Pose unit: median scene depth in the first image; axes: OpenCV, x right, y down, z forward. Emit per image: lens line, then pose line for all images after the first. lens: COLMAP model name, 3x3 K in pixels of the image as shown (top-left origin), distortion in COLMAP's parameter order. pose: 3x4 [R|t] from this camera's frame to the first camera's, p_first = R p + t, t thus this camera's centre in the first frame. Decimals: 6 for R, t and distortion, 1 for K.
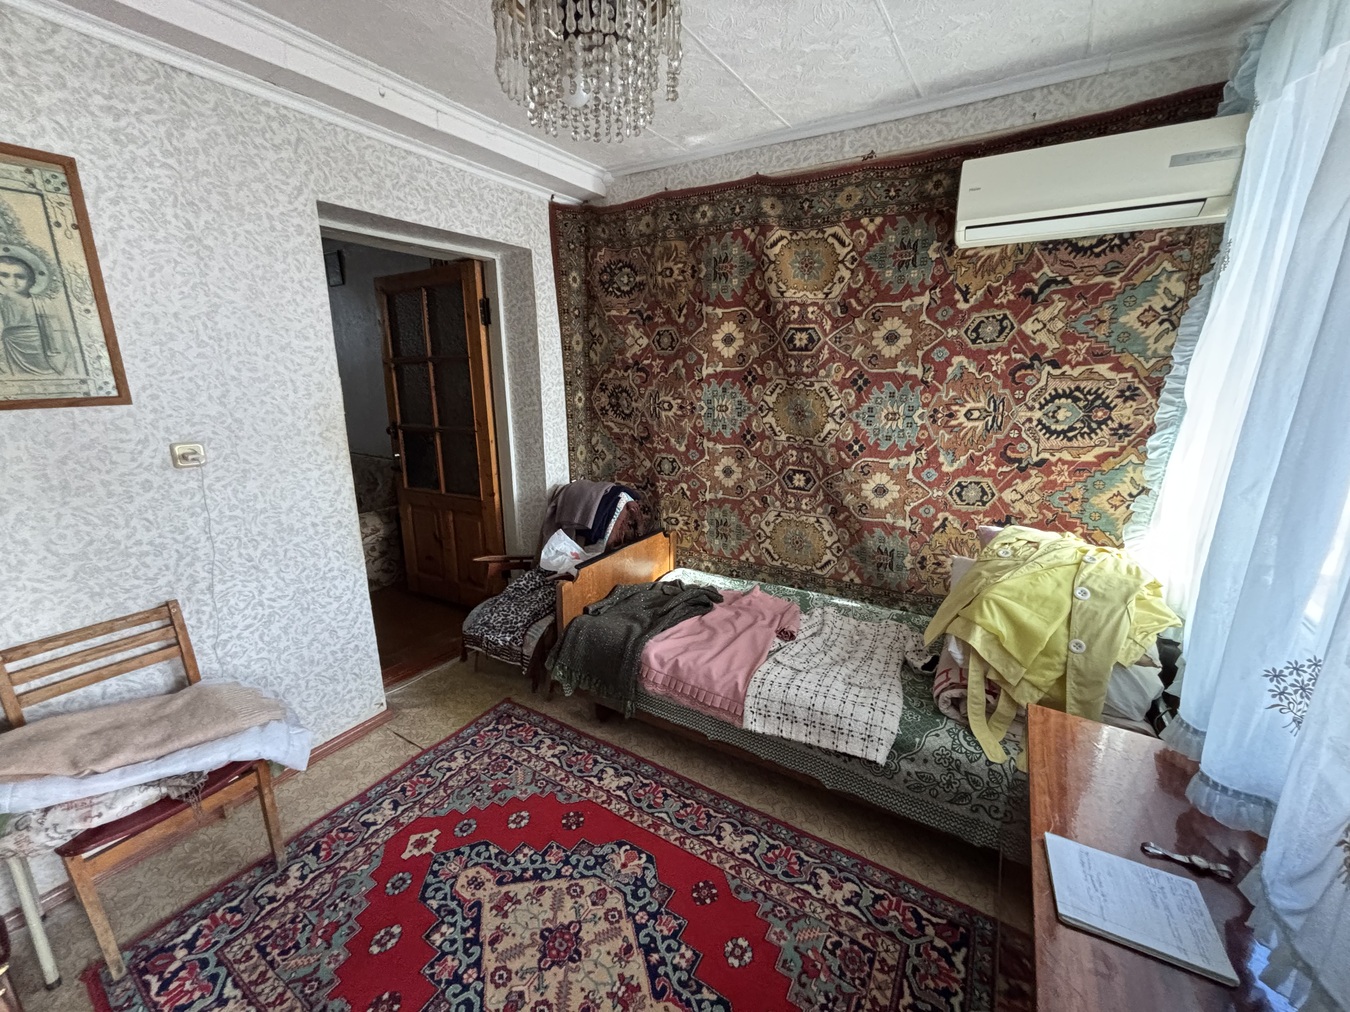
lens RADIAL K [[543.5, 0, 675.0], [0, 543.5, 506.0], [0, 0, 1]] dist [-0.001166, -0.000216]
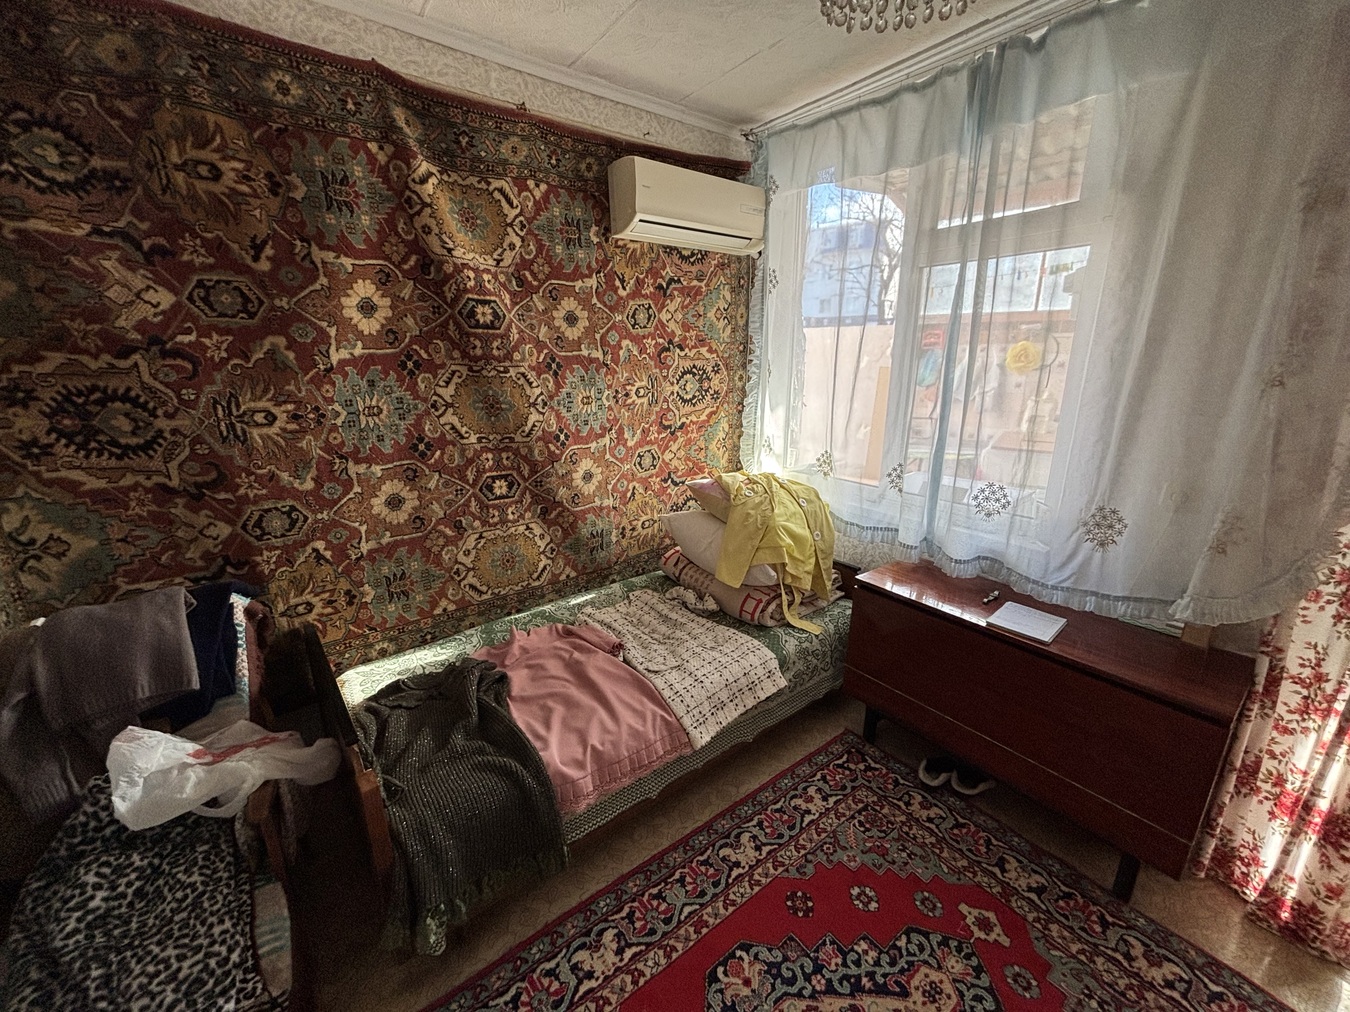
lens RADIAL K [[543.5, 0, 675.0], [0, 543.5, 506.0], [0, 0, 1]] dist [-0.001166, -0.000216]
pose [[0.361738, -0.252761, 0.897361, -0.462736], [0.233682, 0.956400, 0.175190, -0.112642], [-0.902518, 0.146324, 0.405032, 0.469623]]
